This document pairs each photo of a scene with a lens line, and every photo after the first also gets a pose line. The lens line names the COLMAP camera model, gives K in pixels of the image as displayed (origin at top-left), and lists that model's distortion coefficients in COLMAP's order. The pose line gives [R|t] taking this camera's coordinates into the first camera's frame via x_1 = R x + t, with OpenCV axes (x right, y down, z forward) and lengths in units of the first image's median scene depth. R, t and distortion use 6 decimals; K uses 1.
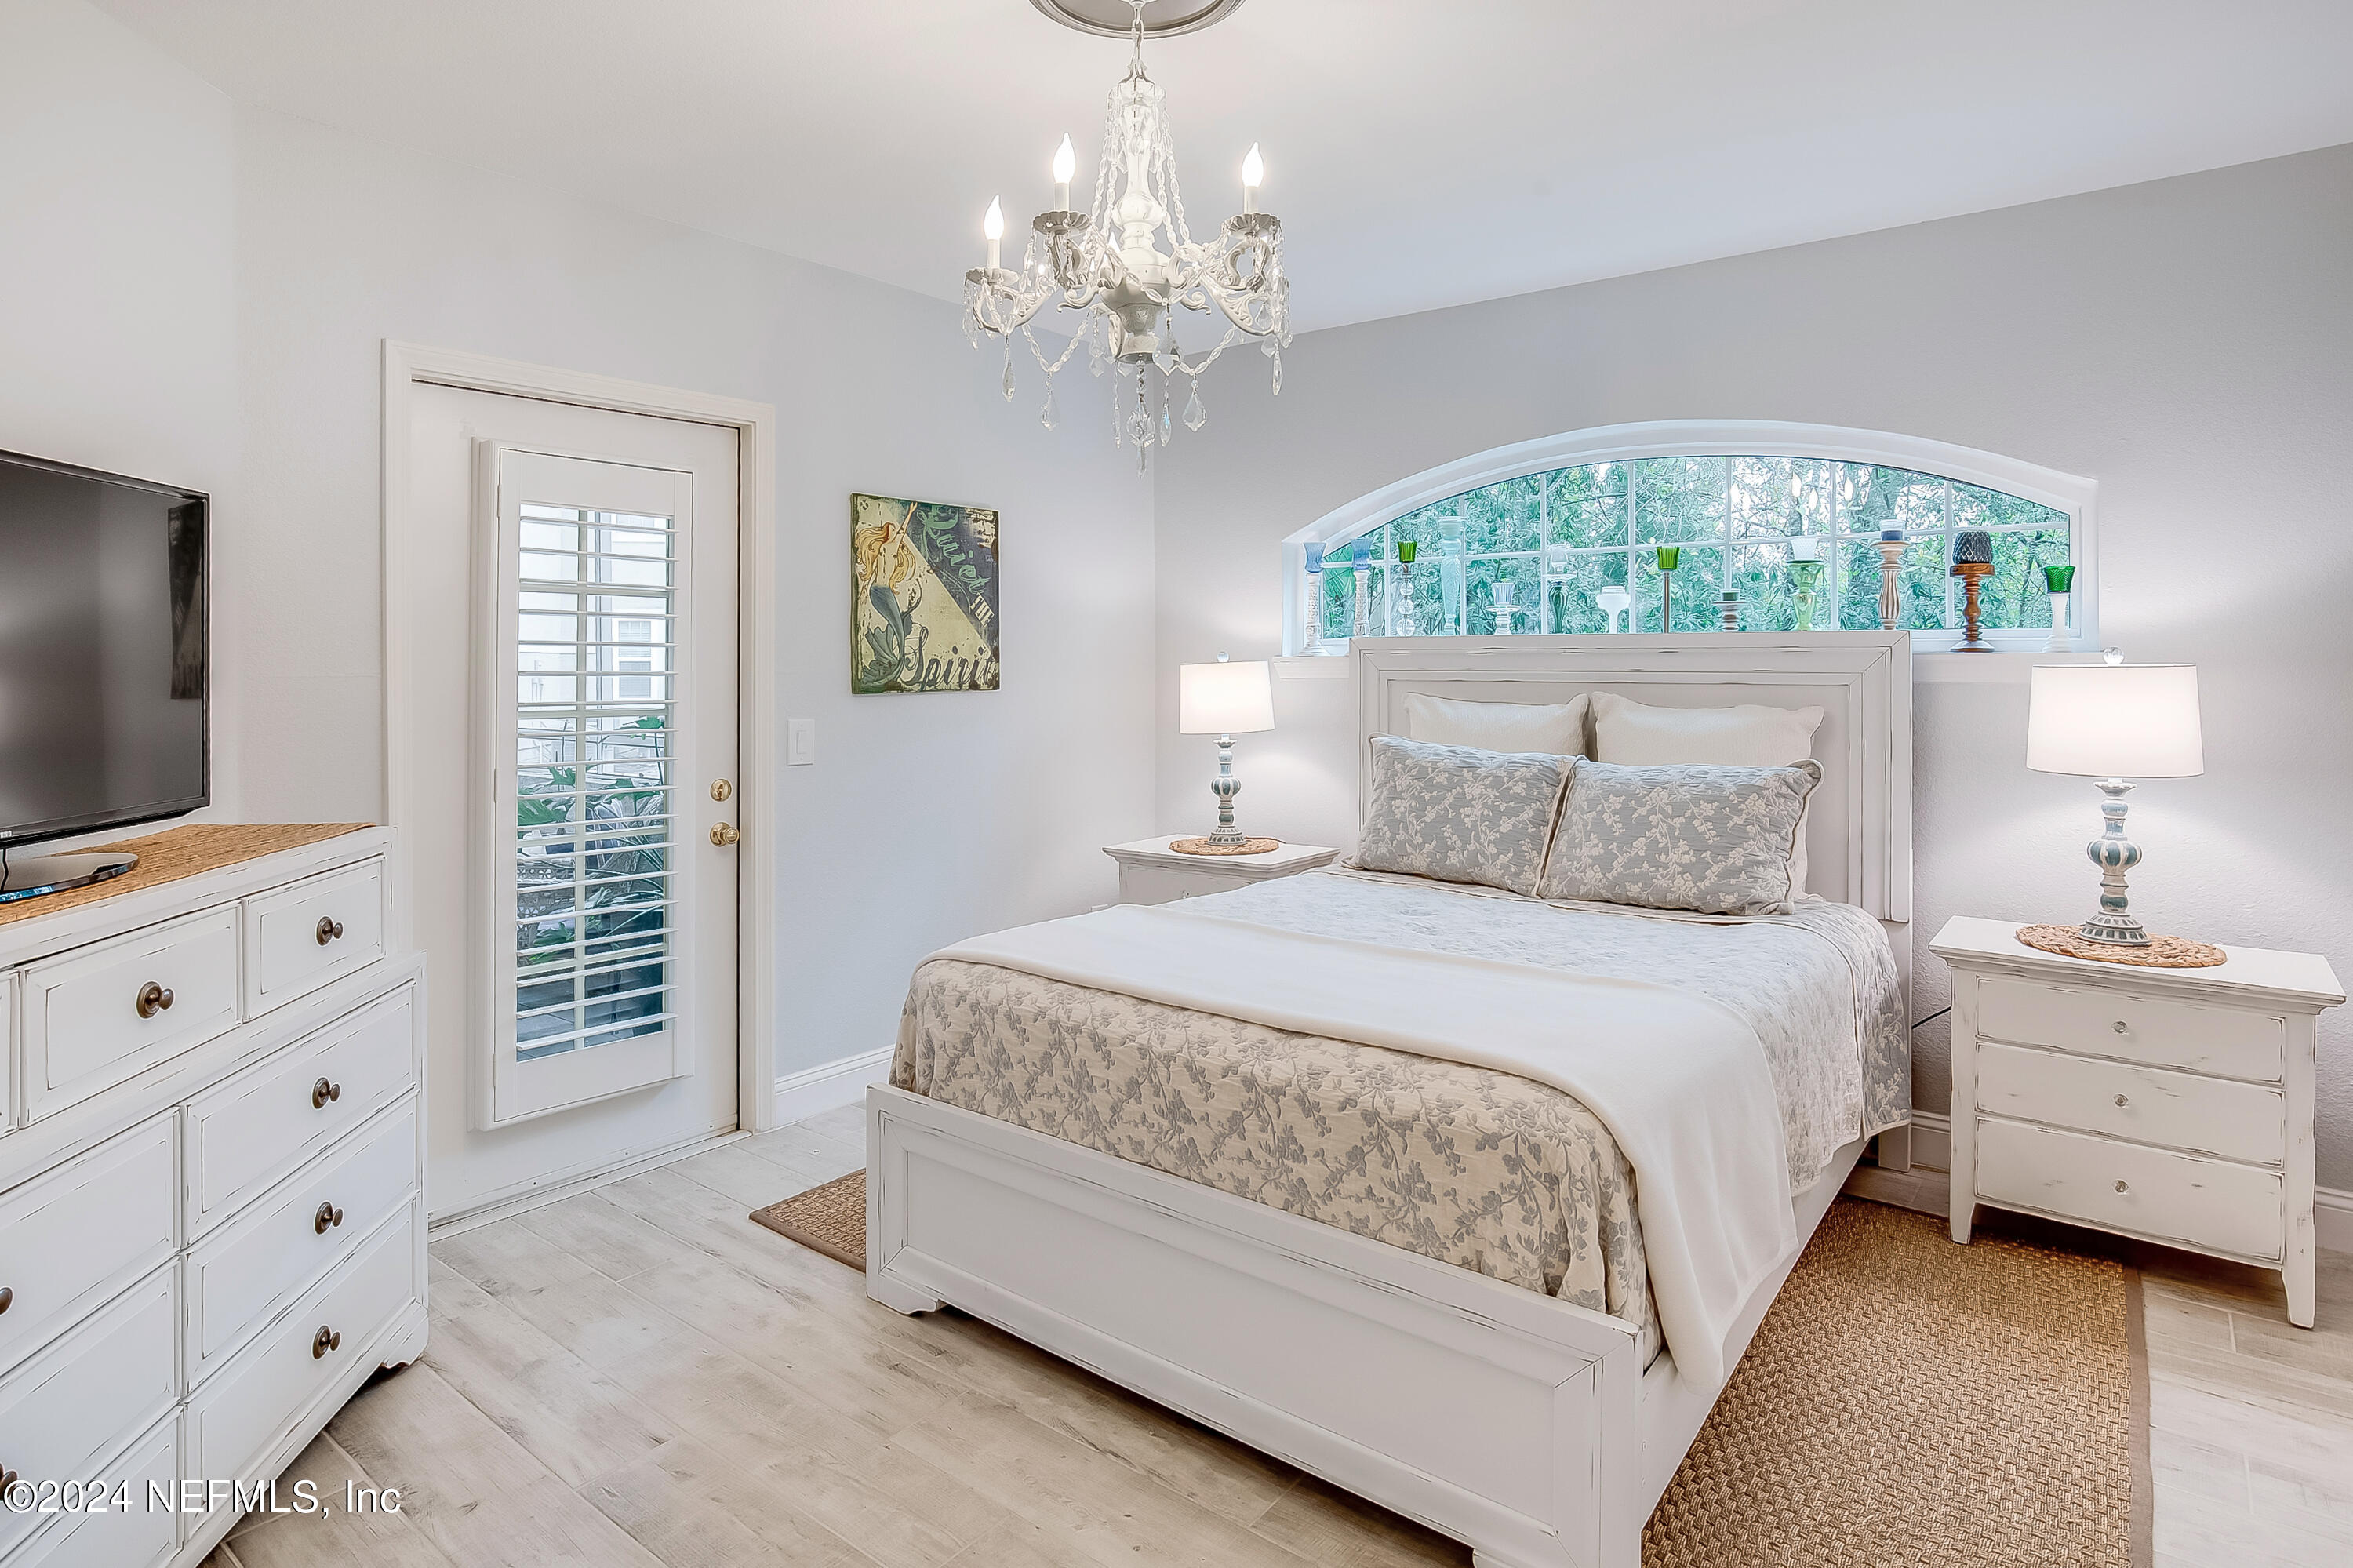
lens RADIAL K [[1273.5, 0, 1171.9], [0, 1273.5, 668.4], [0, 0, 1]] dist [-0.006881, -0.001458]
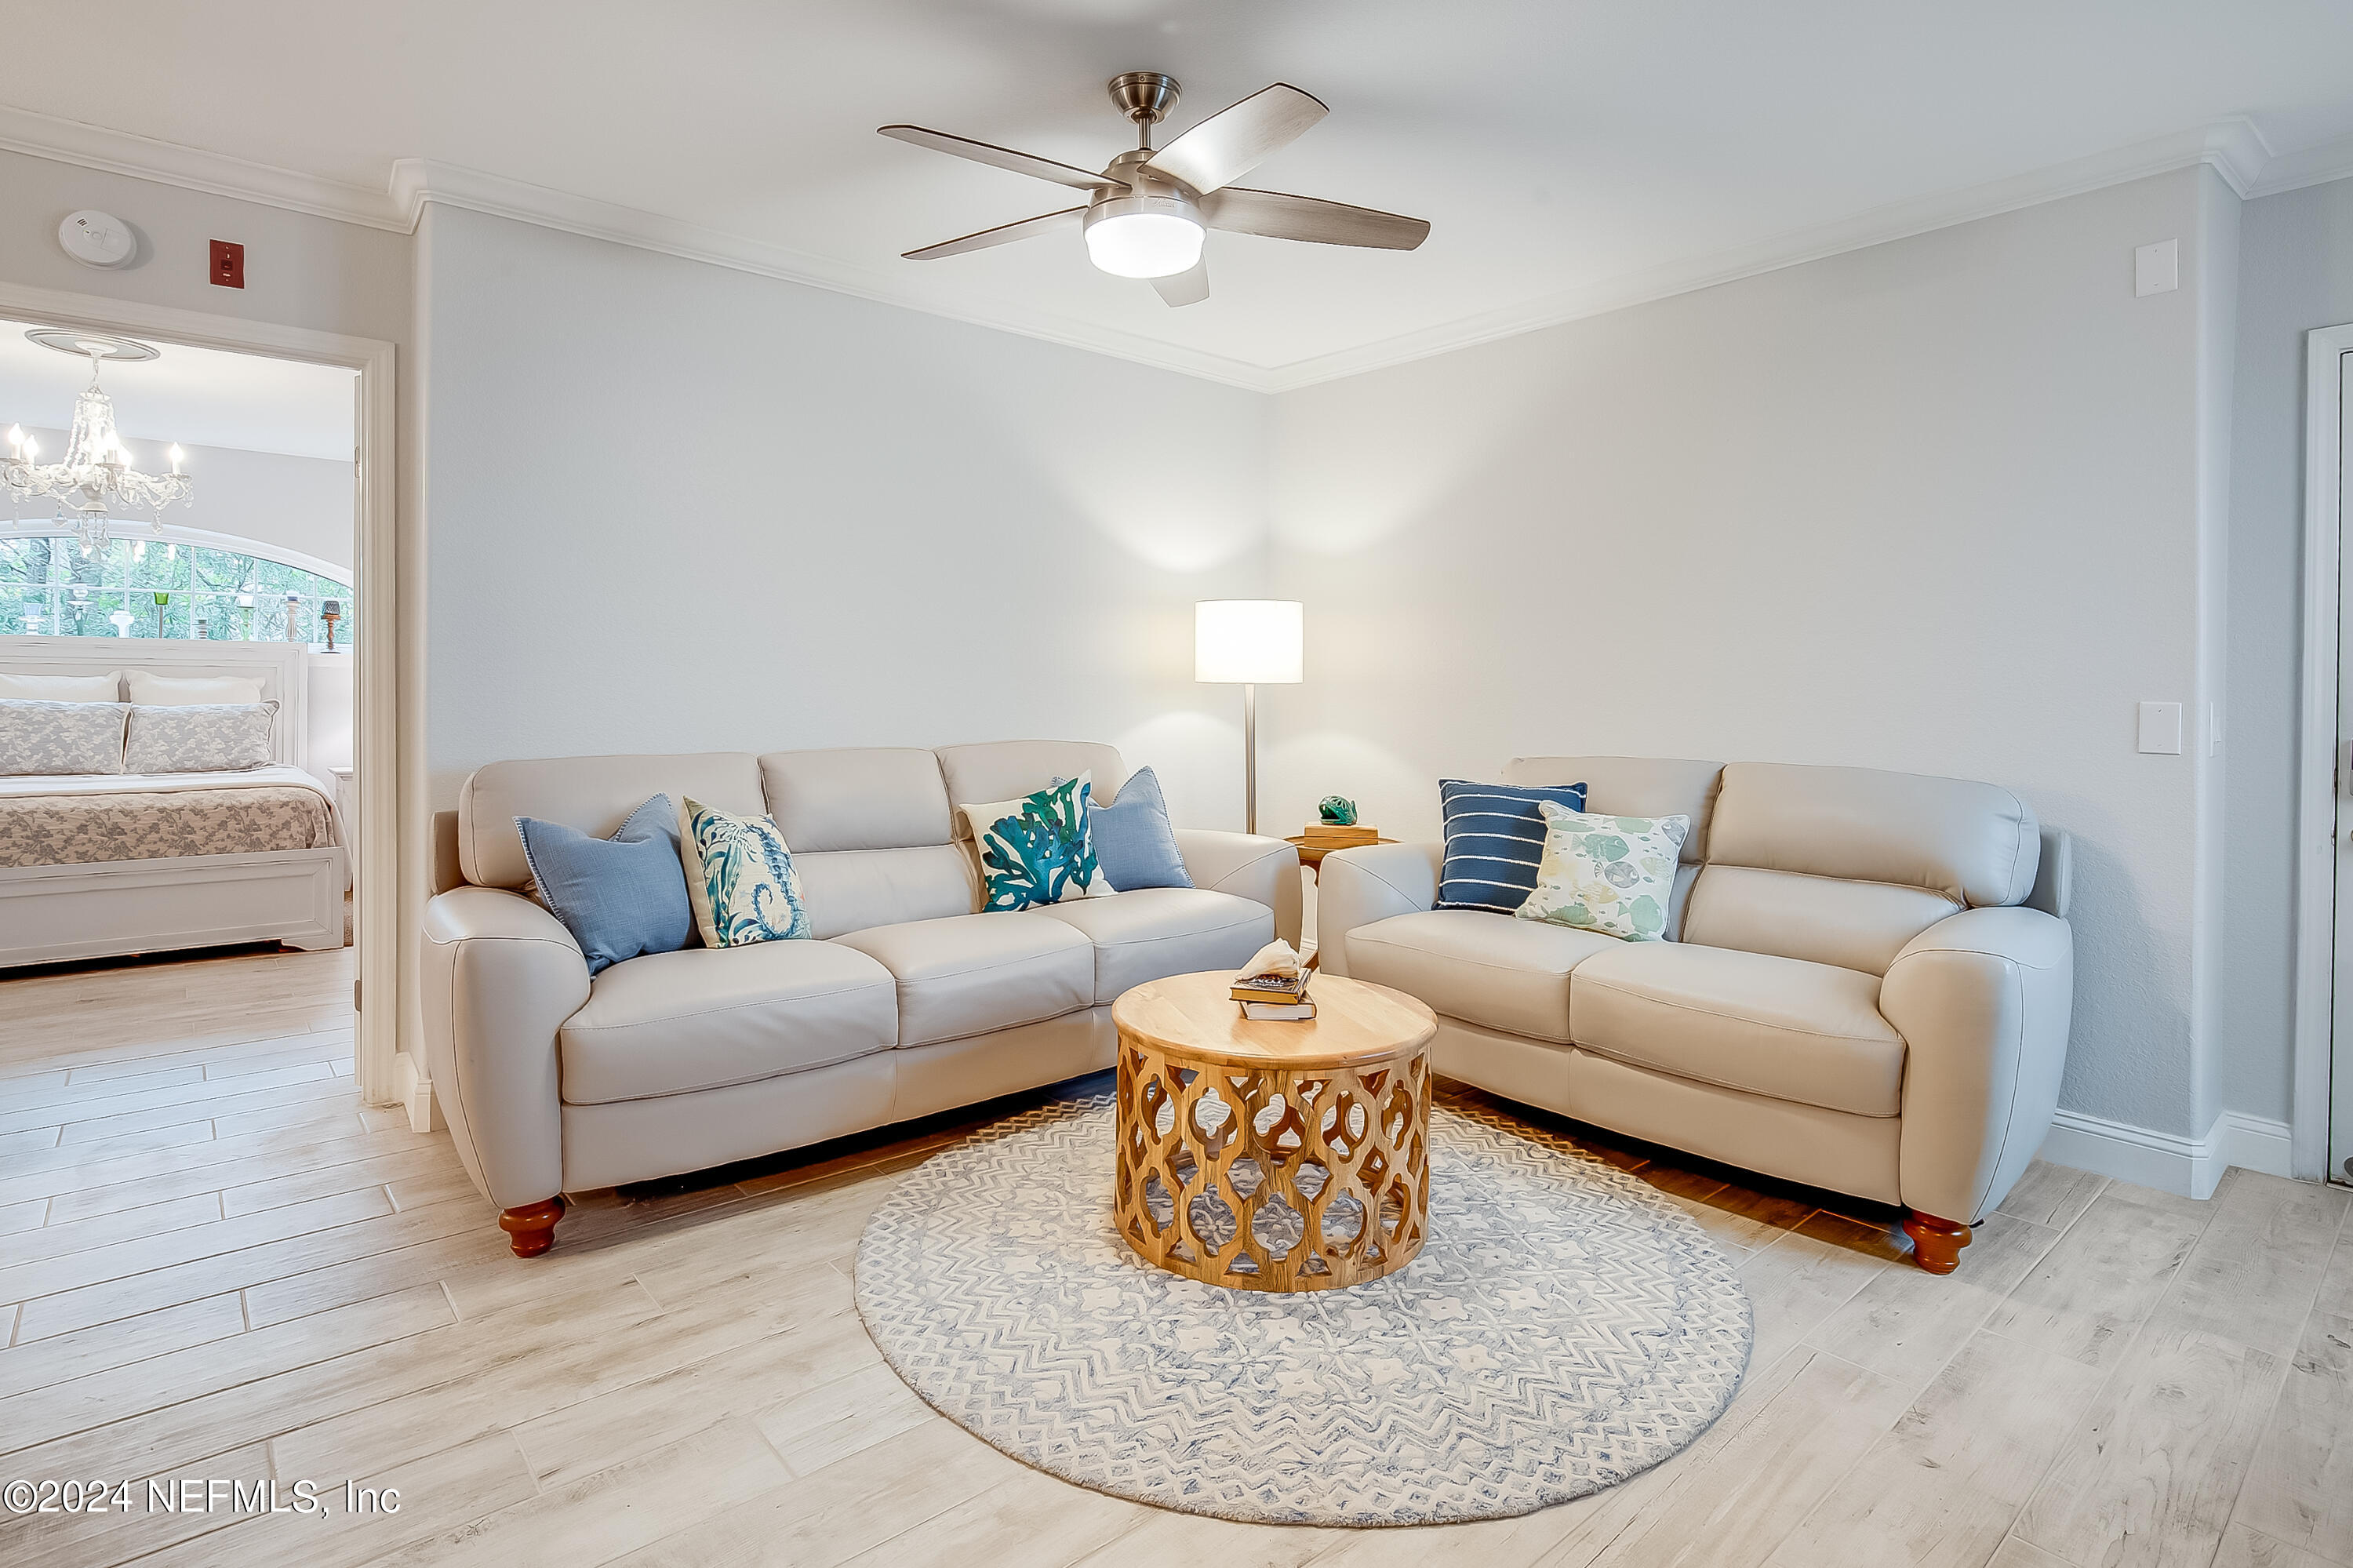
lens RADIAL K [[1181.0, 0, 1161.1], [0, 1181.0, 695.4], [0, 0, 1]] dist [-0.005587, 0.000147]
pose [[0.205014, -0.000111, 0.978759, -1.070555], [-0.005105, 0.999986, 0.001183, 0.048640], [-0.978746, -0.005239, 0.205011, -0.840261]]
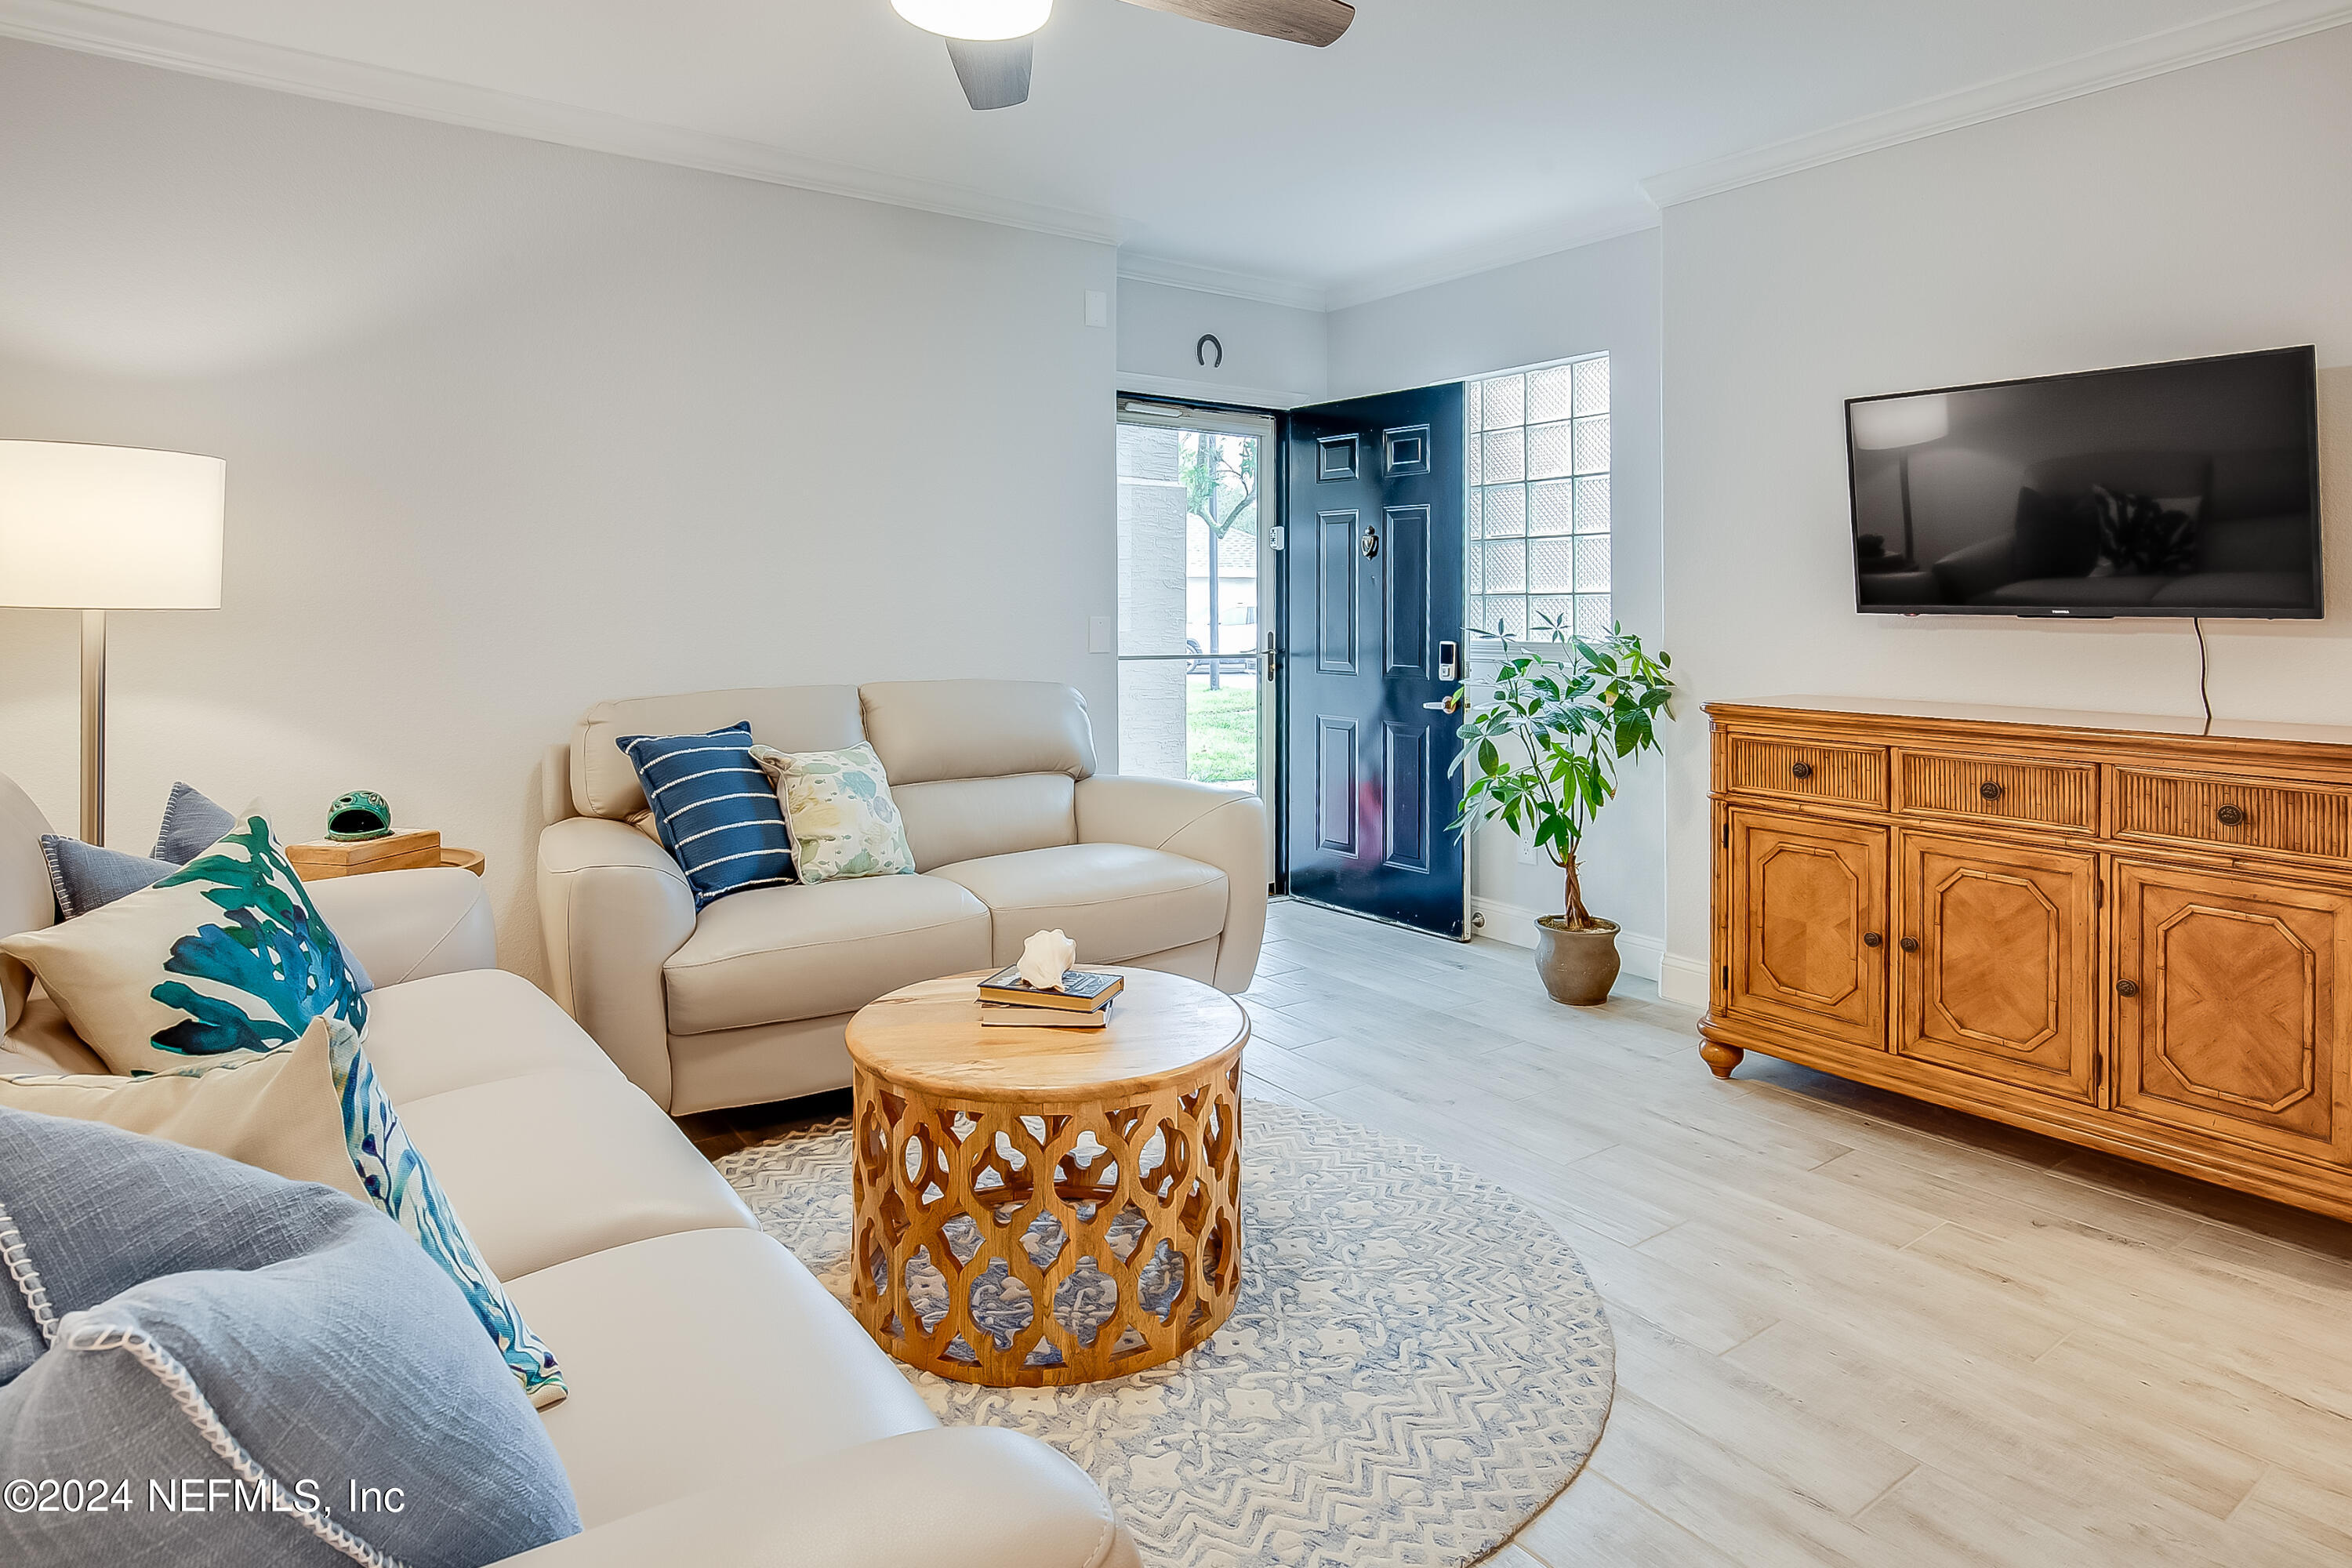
lens RADIAL K [[1303.6, 0, 1184.6], [0, 1303.6, 627.7], [0, 0, 1]] dist [-0.001347, -0.003722]
pose [[-0.957485, -0.003230, 0.288465, -0.575563], [0.002522, 0.999805, 0.019565, 0.035668], [-0.288472, 0.019461, -0.957290, -0.131977]]
